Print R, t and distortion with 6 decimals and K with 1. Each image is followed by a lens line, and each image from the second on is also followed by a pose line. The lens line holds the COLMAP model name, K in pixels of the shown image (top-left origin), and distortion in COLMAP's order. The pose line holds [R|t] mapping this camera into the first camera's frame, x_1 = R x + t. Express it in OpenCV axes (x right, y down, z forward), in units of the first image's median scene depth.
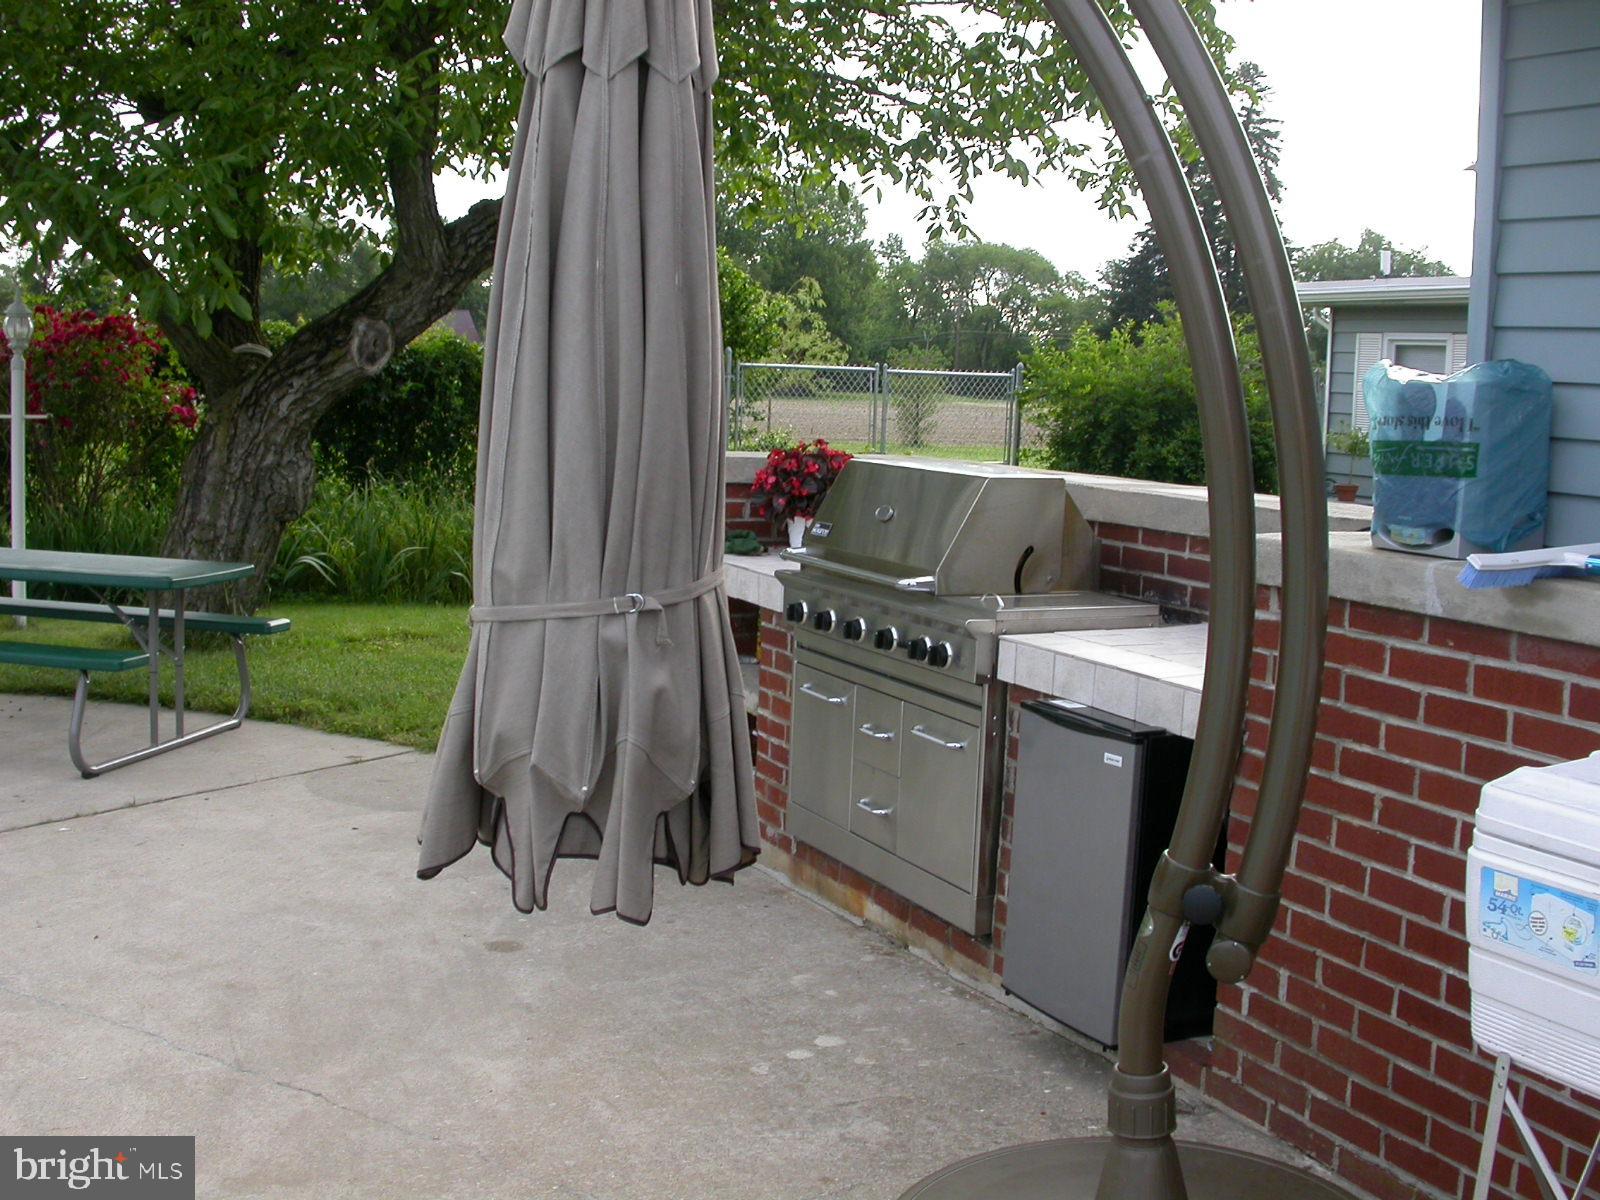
lens RADIAL K [[1794.0, 0, 800.0], [0, 1794.0, 600.0], [0, 0, 1]] dist [-0.166031, -0.005408]
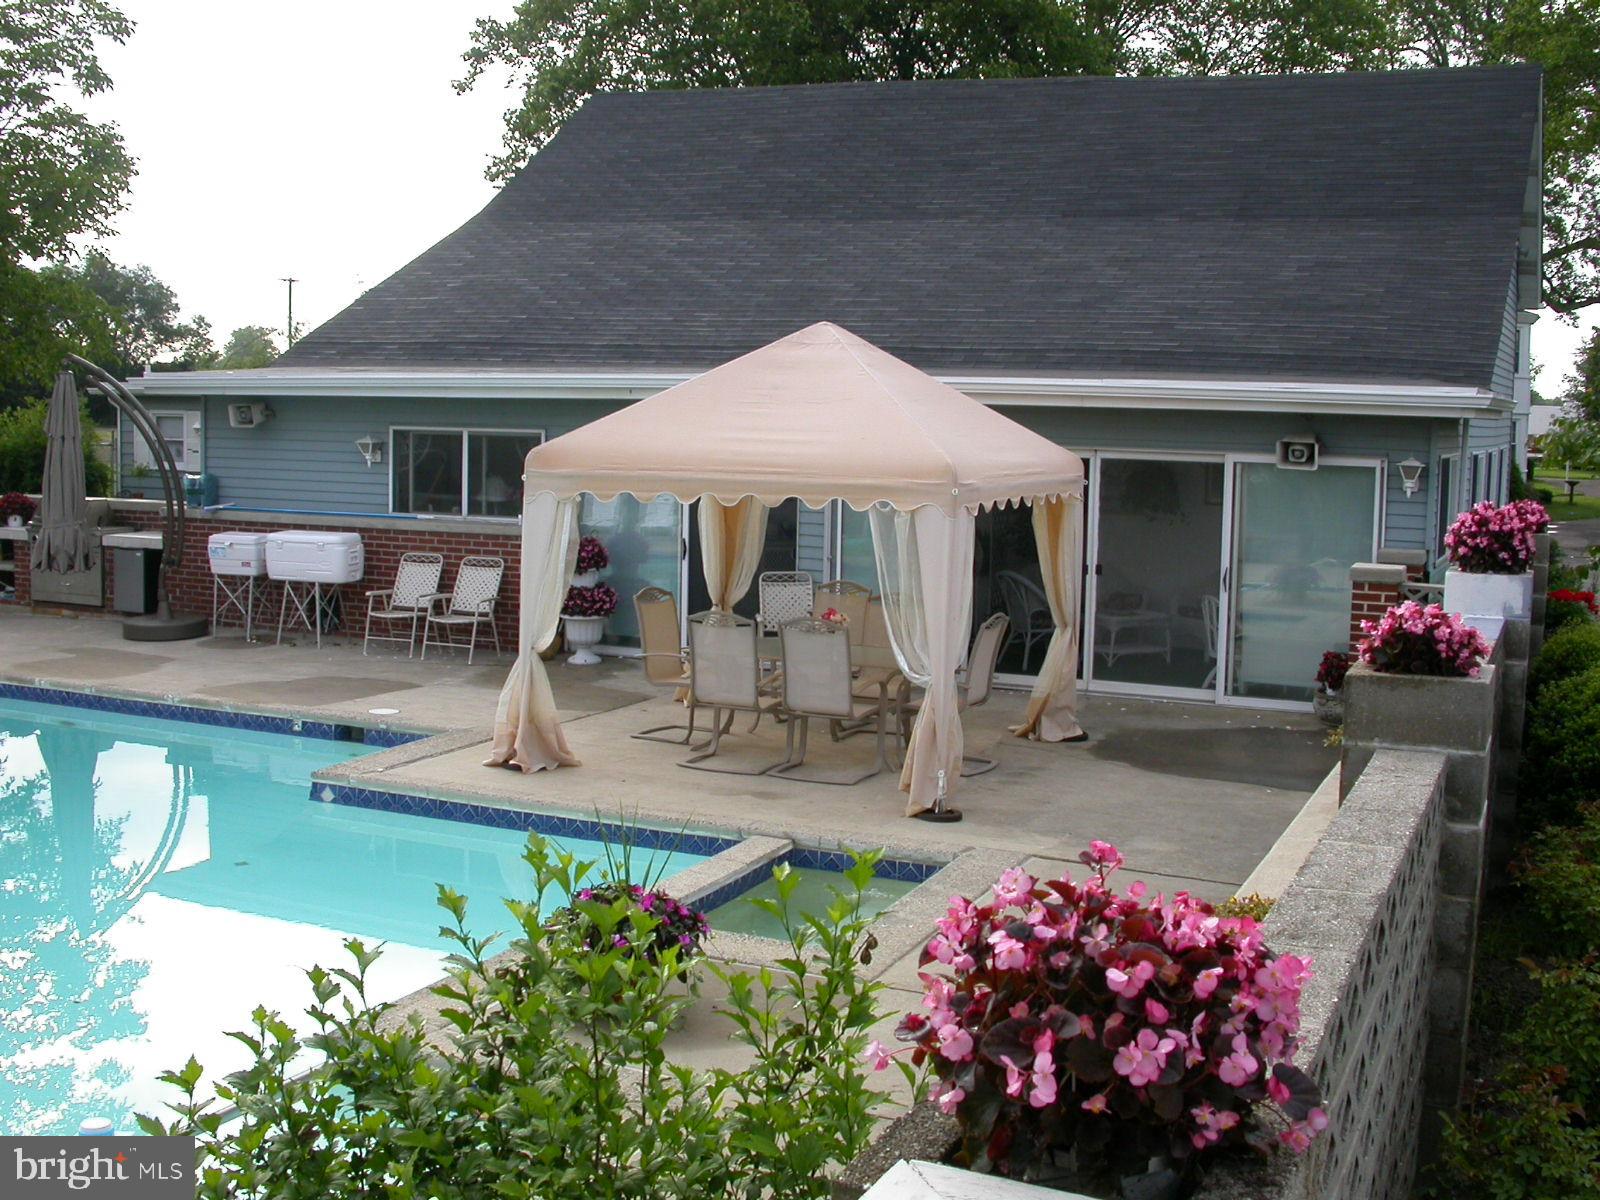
lens RADIAL K [[1794.0, 0, 800.0], [0, 1794.0, 600.0], [0, 0, 1]] dist [-0.166031, -0.005408]
pose [[0.766811, -0.081442, 0.636686, -1.751495], [0.079565, 0.996328, 0.031619, 0.237401], [-0.636923, 0.026412, 0.770475, -4.512077]]
